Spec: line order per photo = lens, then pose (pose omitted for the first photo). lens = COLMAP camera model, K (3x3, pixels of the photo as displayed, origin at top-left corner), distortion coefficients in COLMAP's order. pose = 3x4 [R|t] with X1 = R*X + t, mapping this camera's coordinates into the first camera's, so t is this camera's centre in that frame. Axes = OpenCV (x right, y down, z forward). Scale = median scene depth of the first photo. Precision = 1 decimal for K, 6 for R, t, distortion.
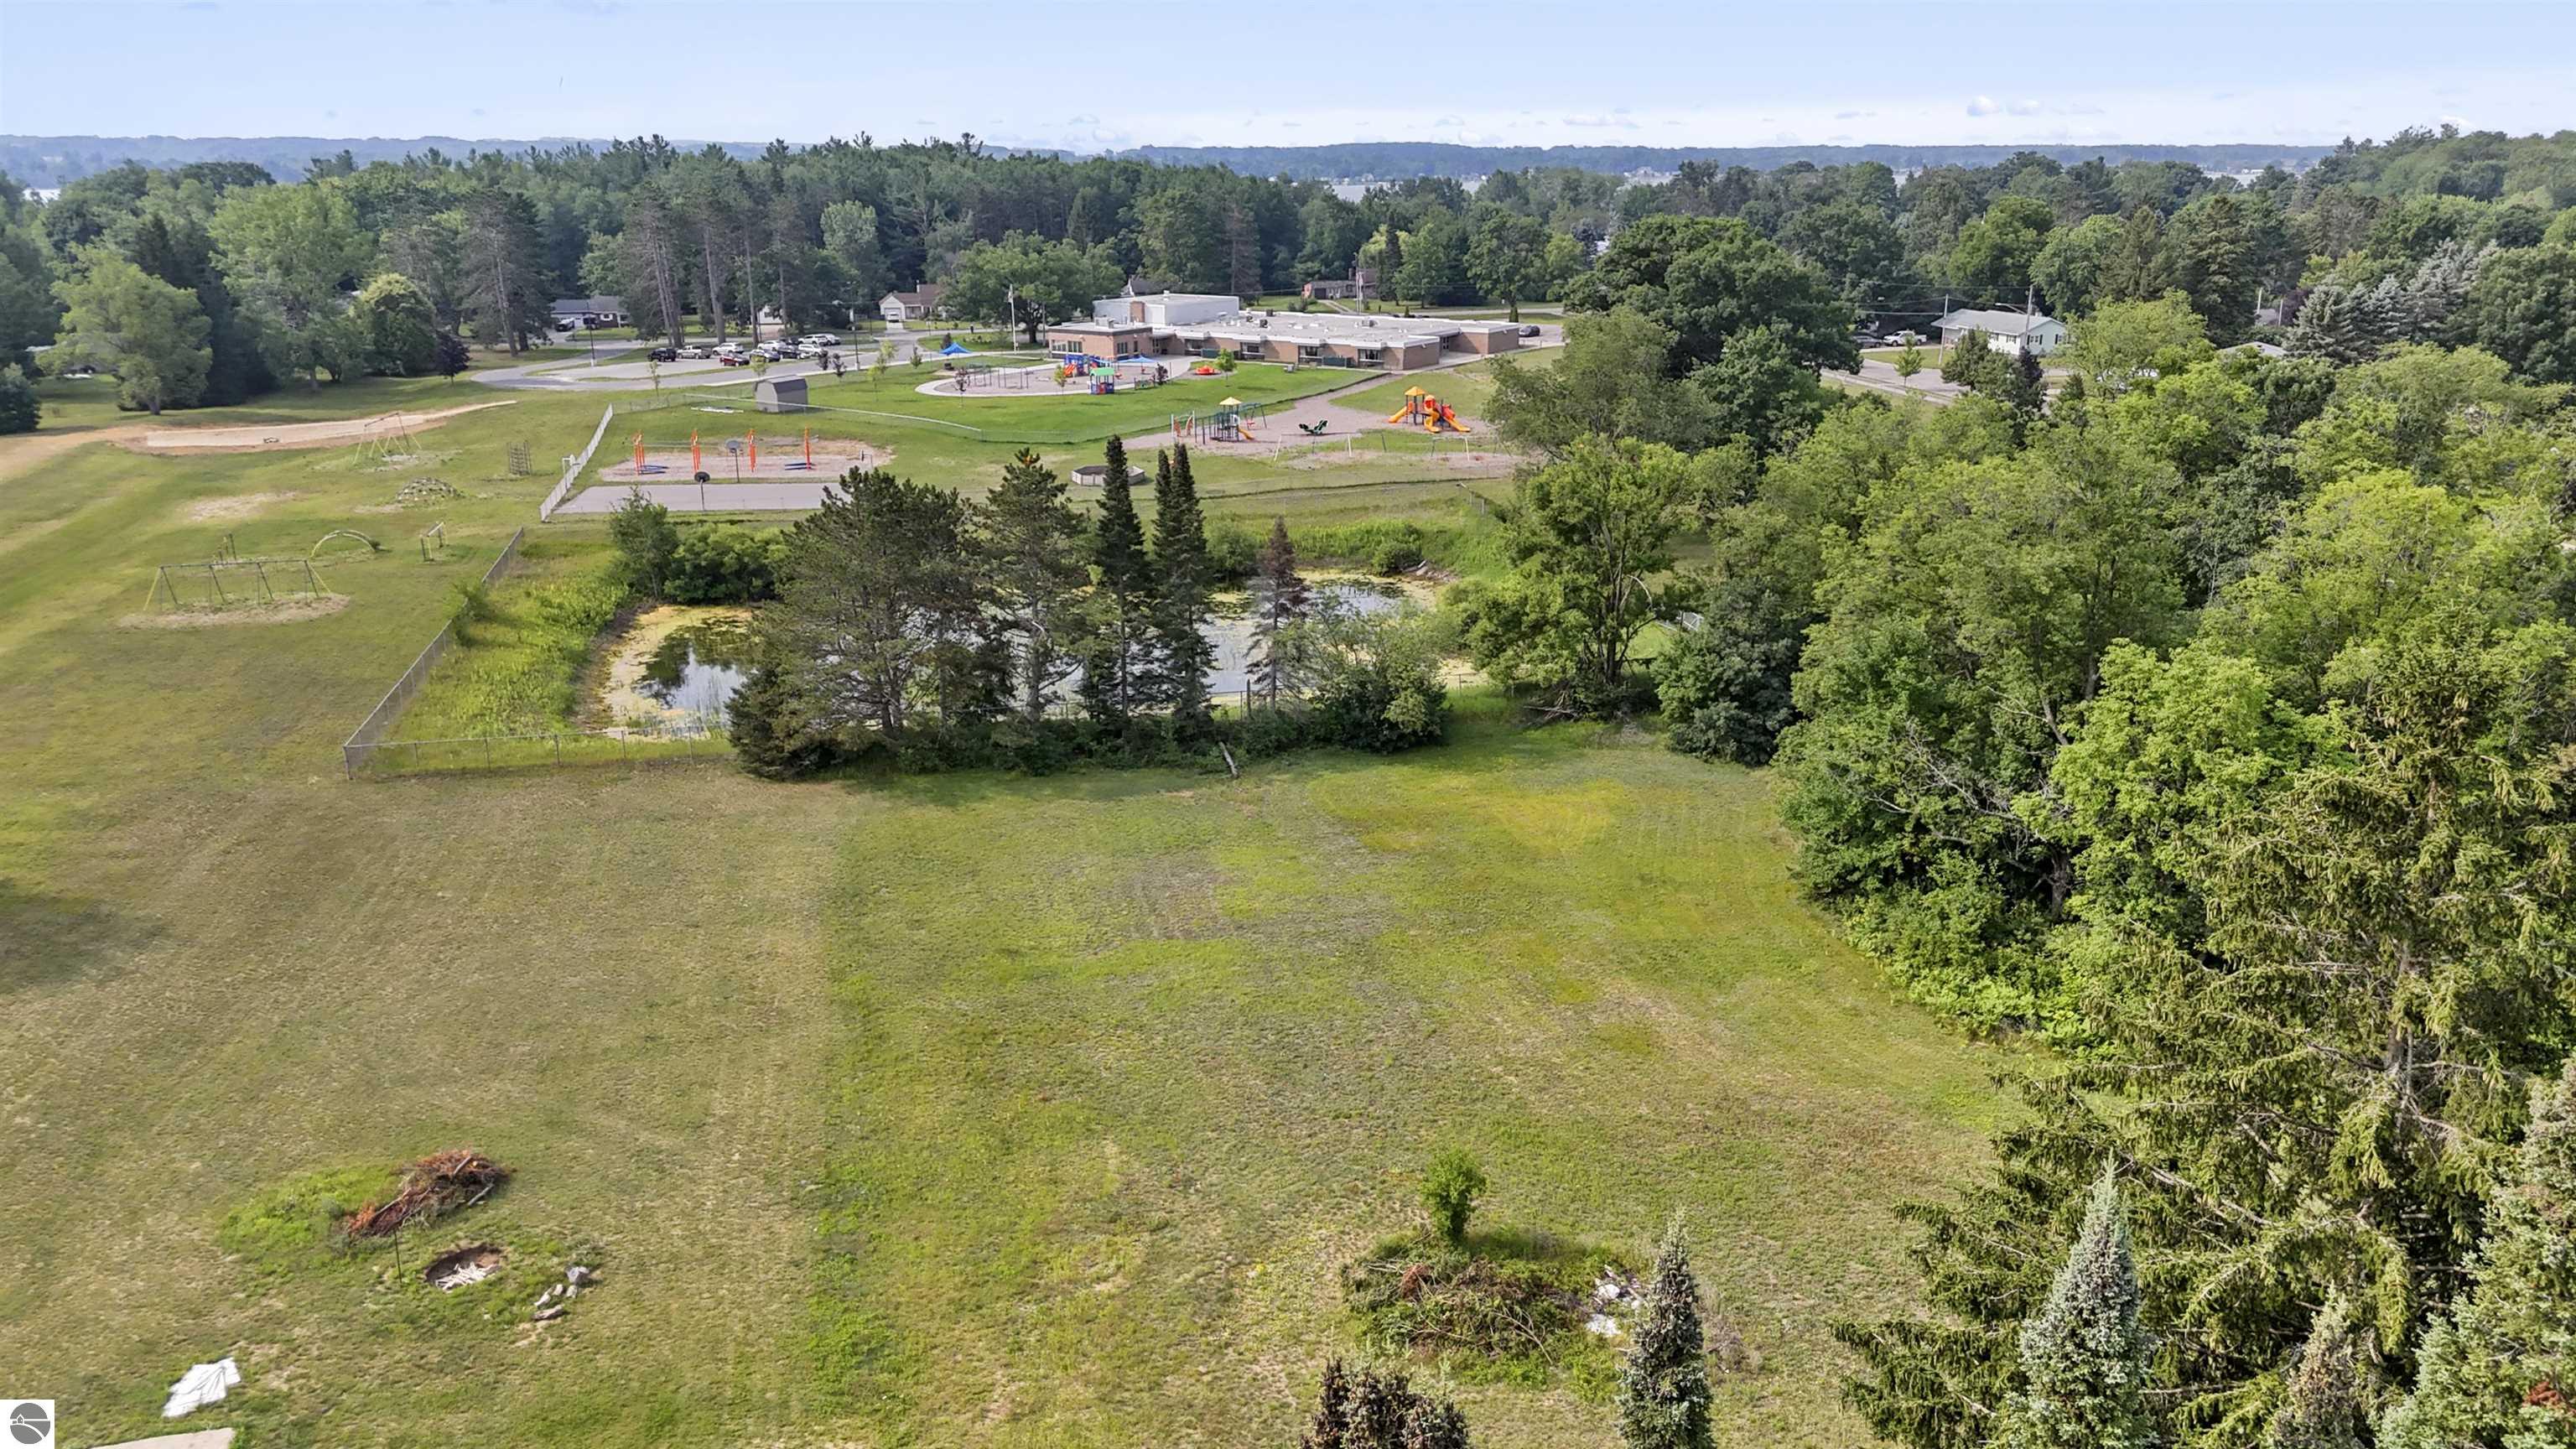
lens RADIAL K [[1902.4, 0, 1299.8], [0, 1902.4, 742.0], [0, 0, 1]] dist [0.080850, -0.071913]
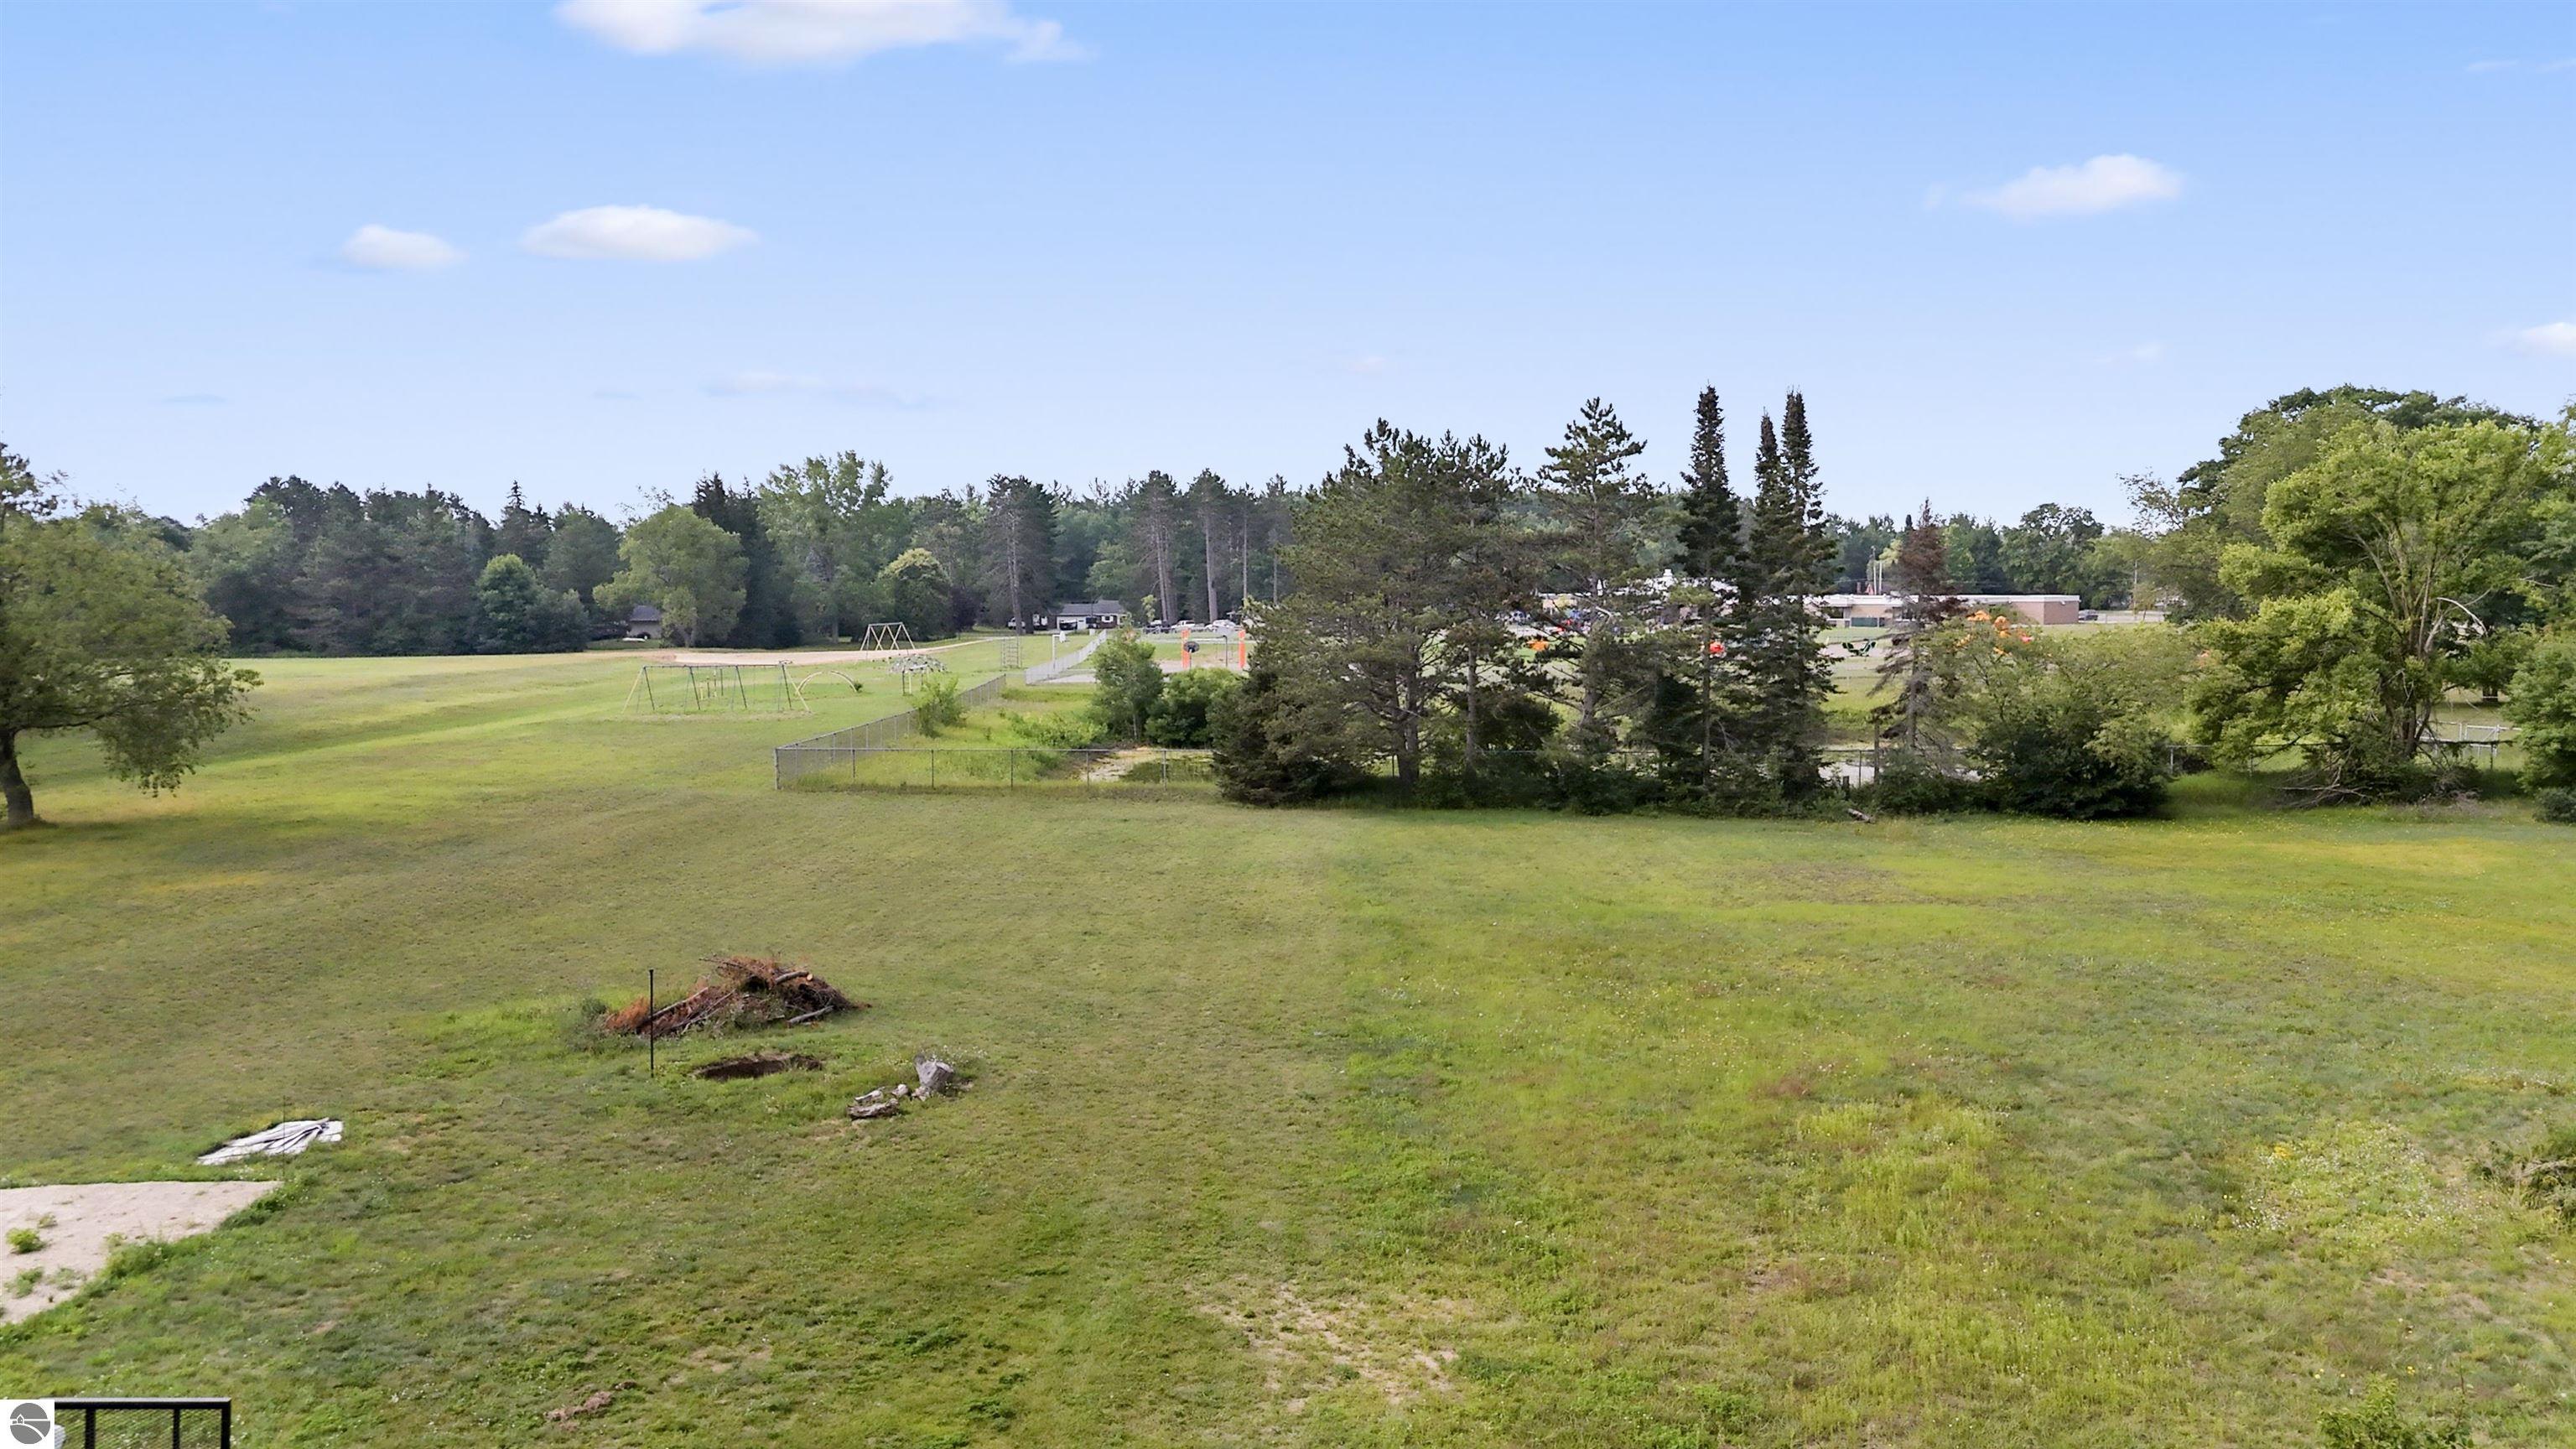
lens RADIAL K [[1902.4, 0, 1296.7], [0, 1902.4, 709.1], [0, 0, 1]] dist [0.080850, -0.071913]
pose [[0.971720, 0.003822, -0.236105, -0.071674], [-0.058808, 0.972282, -0.226293, 0.147674], [0.228696, 0.233778, 0.945011, 0.239990]]
